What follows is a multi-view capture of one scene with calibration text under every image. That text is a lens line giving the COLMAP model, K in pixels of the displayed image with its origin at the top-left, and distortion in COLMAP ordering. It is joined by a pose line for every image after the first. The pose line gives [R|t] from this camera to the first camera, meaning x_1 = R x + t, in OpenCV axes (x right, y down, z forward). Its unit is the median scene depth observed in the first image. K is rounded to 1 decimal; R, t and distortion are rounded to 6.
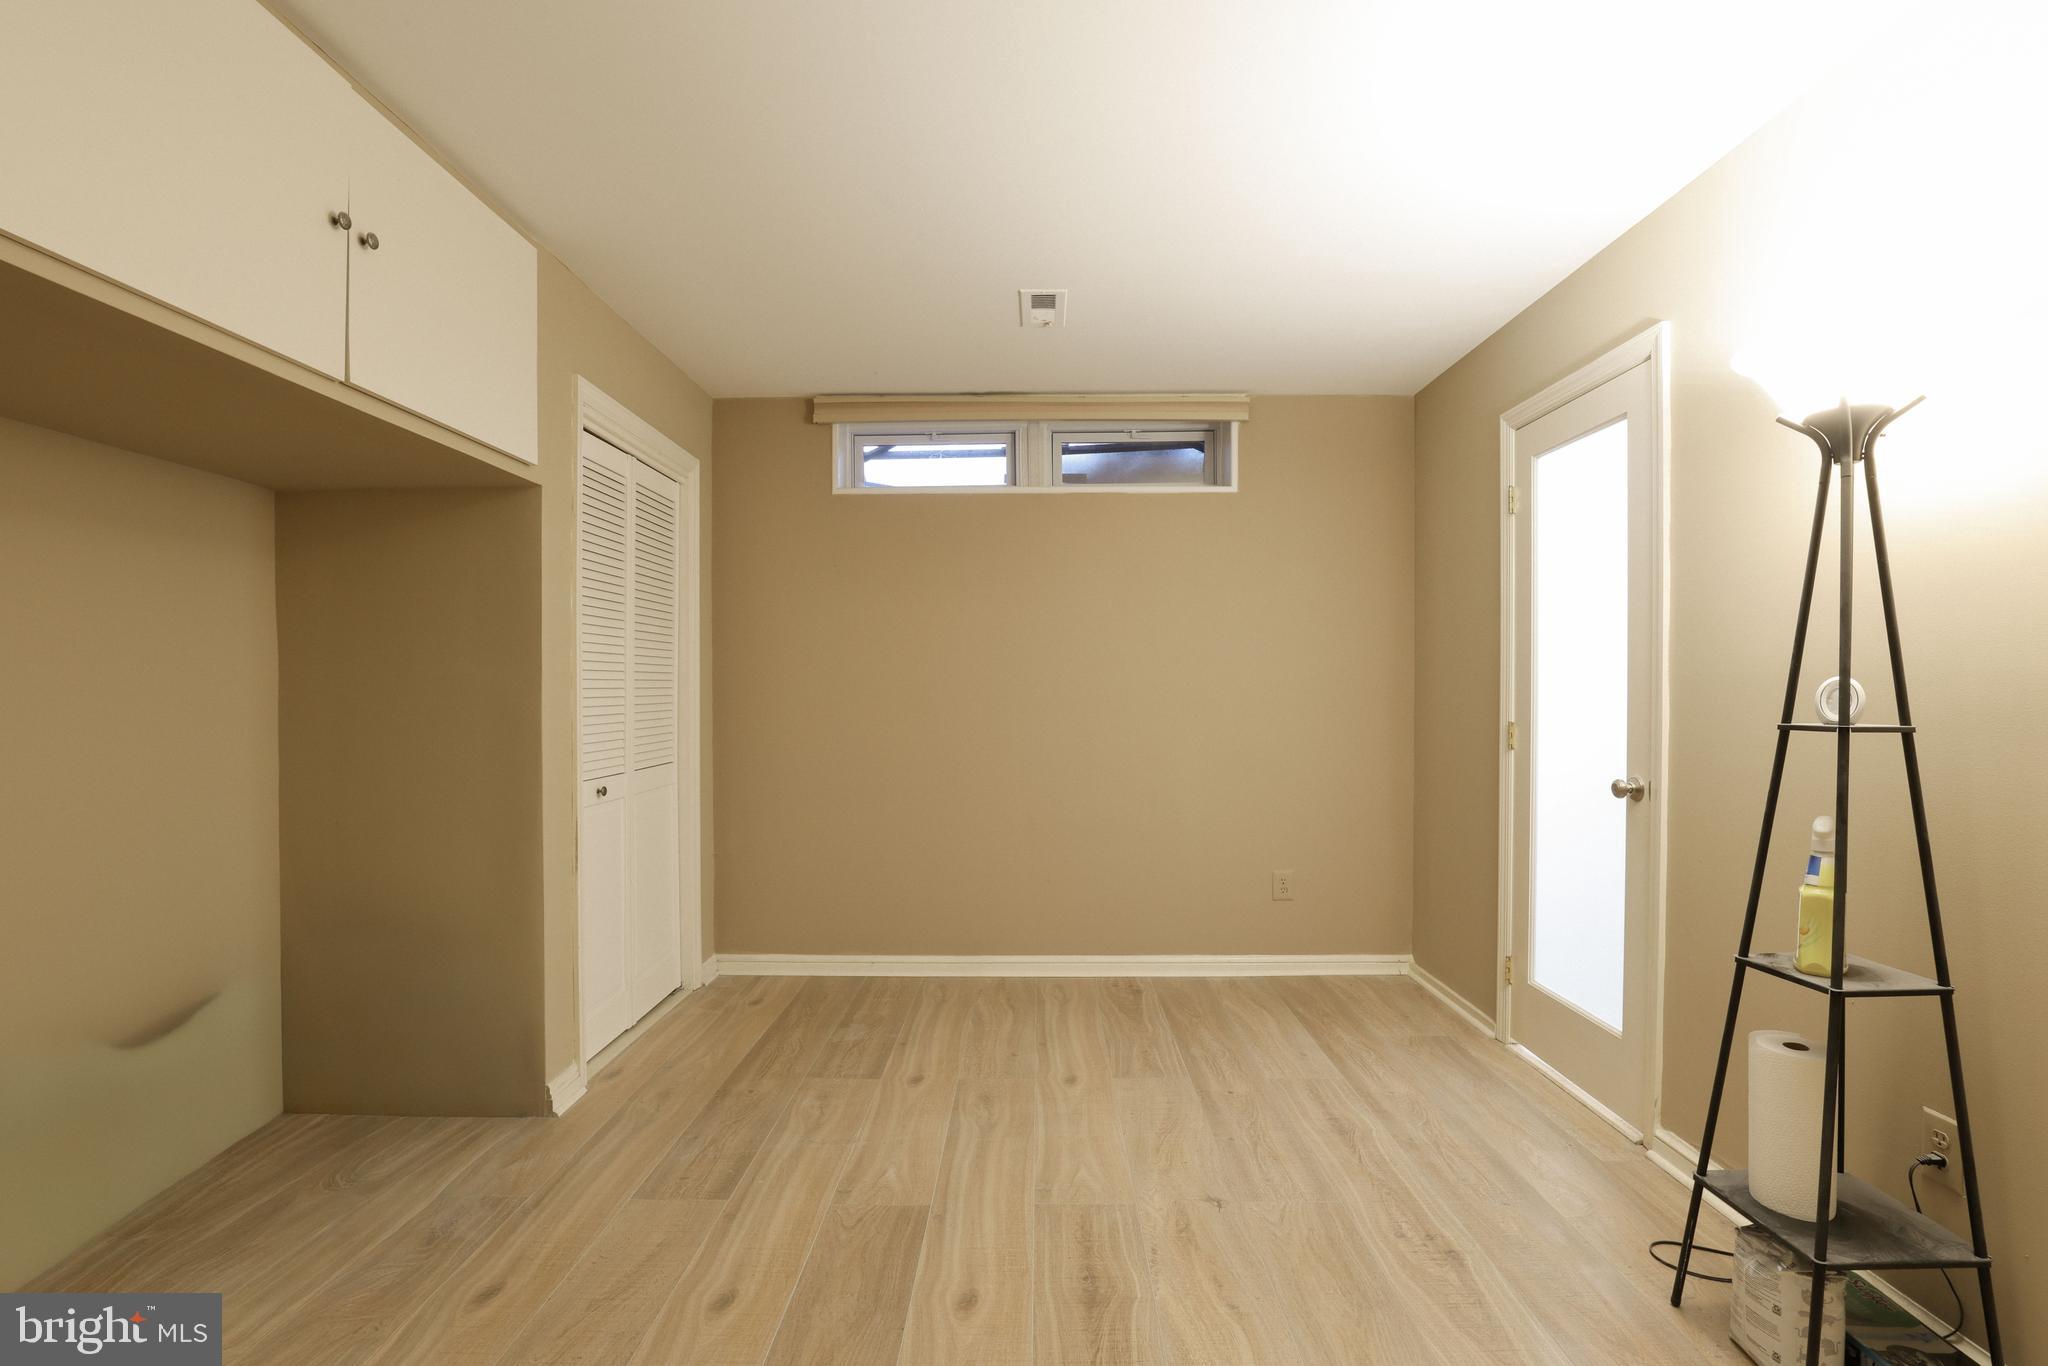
lens RADIAL K [[949.8, 0, 1034.4], [0, 949.8, 692.2], [0, 0, 1]] dist [-0.037475, 0.008099]
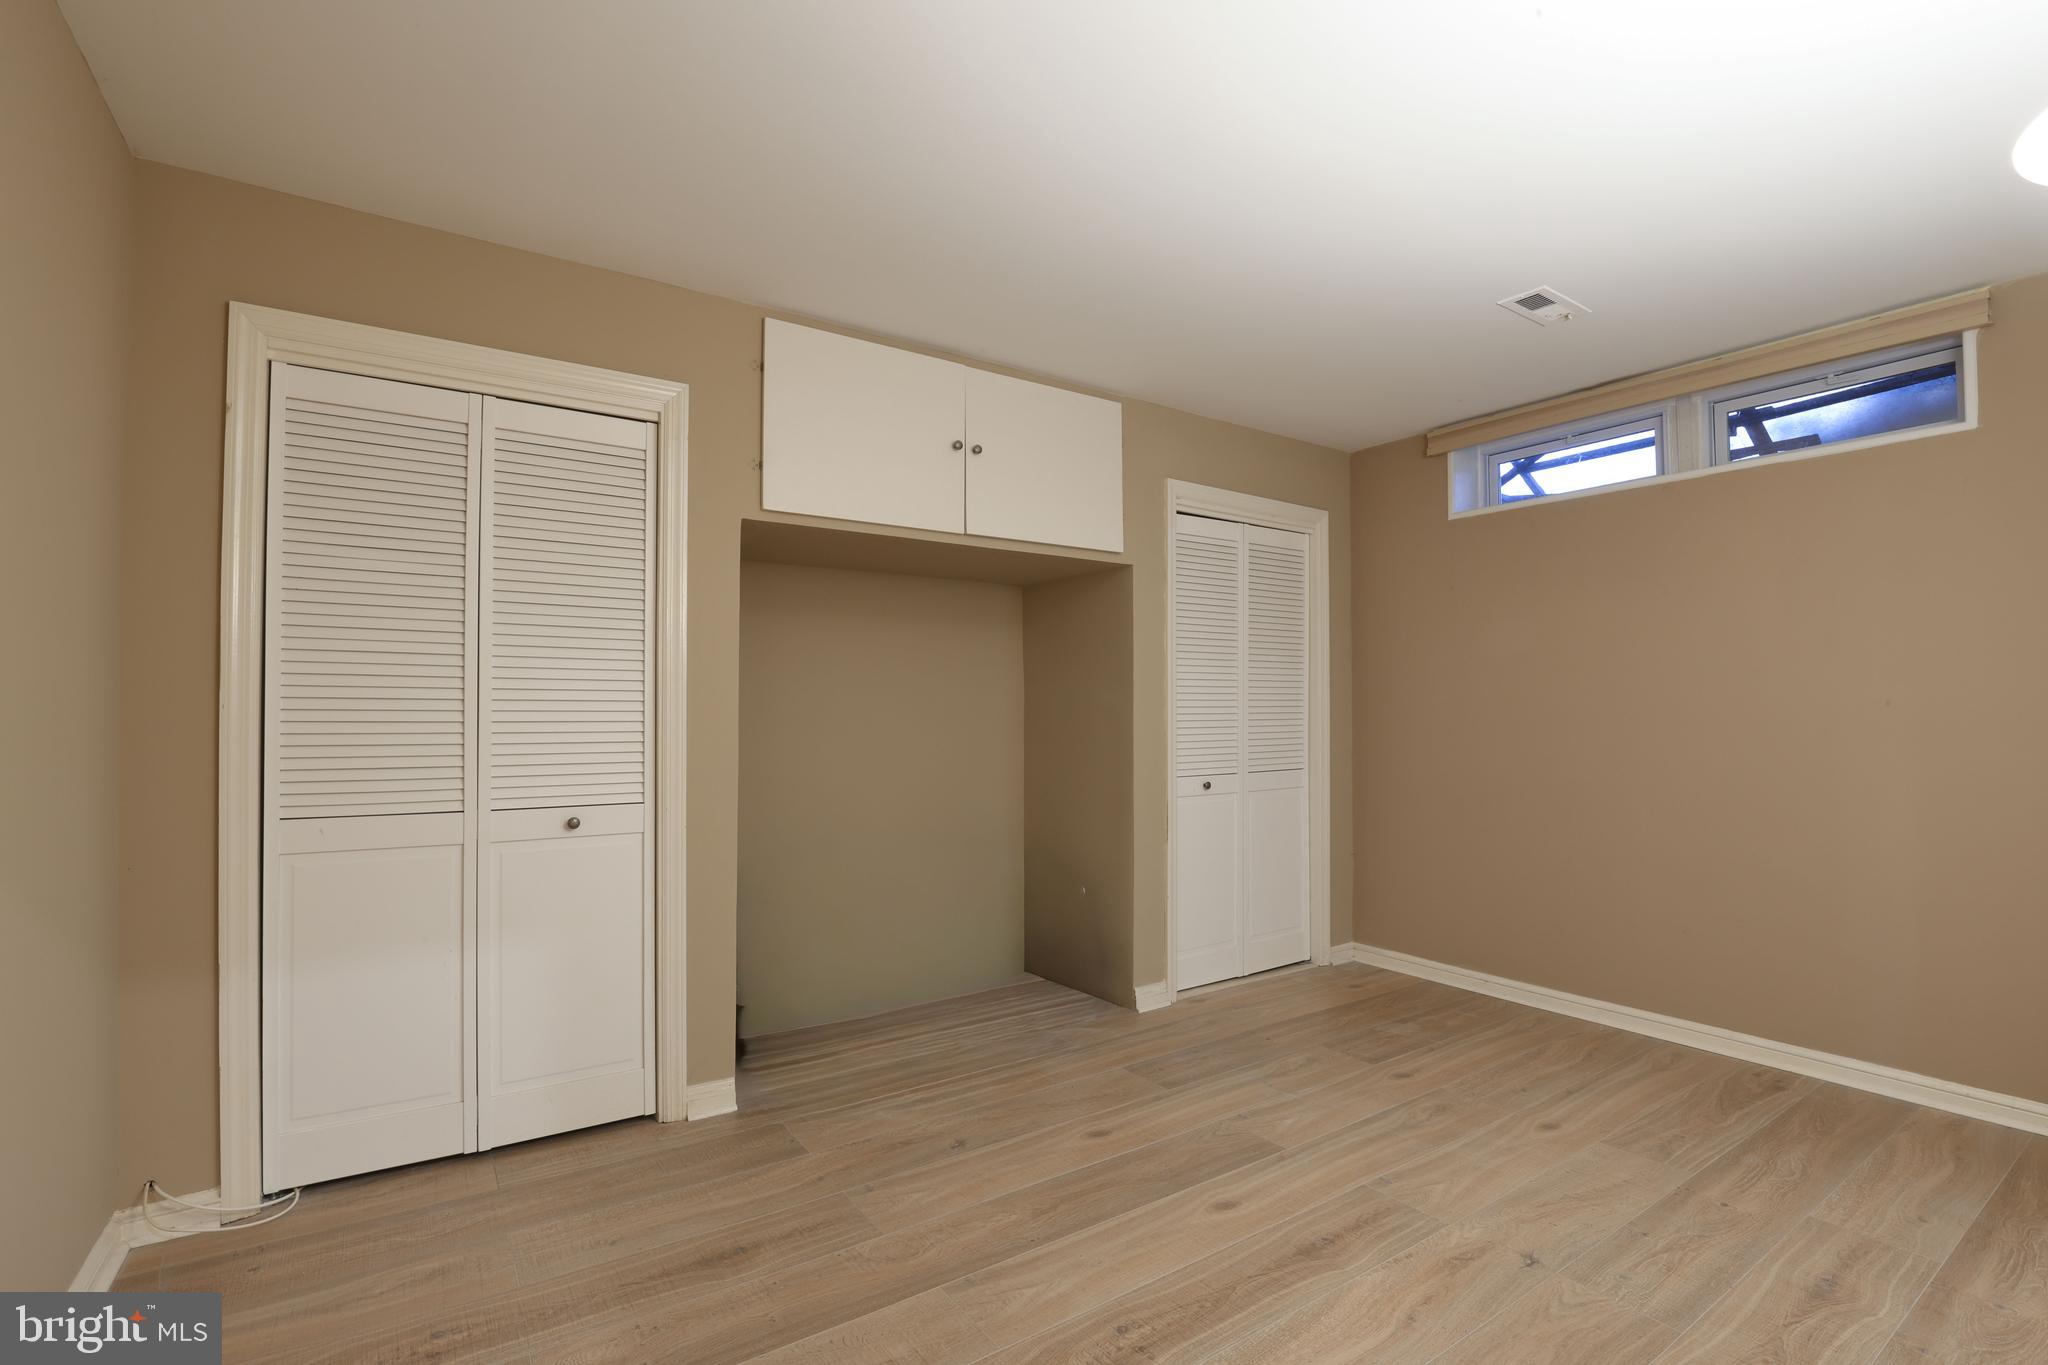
lens RADIAL K [[949.8, 0, 1034.4], [0, 949.8, 691.7], [0, 0, 1]] dist [-0.037475, 0.008099]
pose [[0.573624, -0.013398, -0.819009, 0.451637], [-0.002603, 0.999831, -0.018179, -0.000845], [0.819115, 0.012560, 0.573492, 0.043348]]
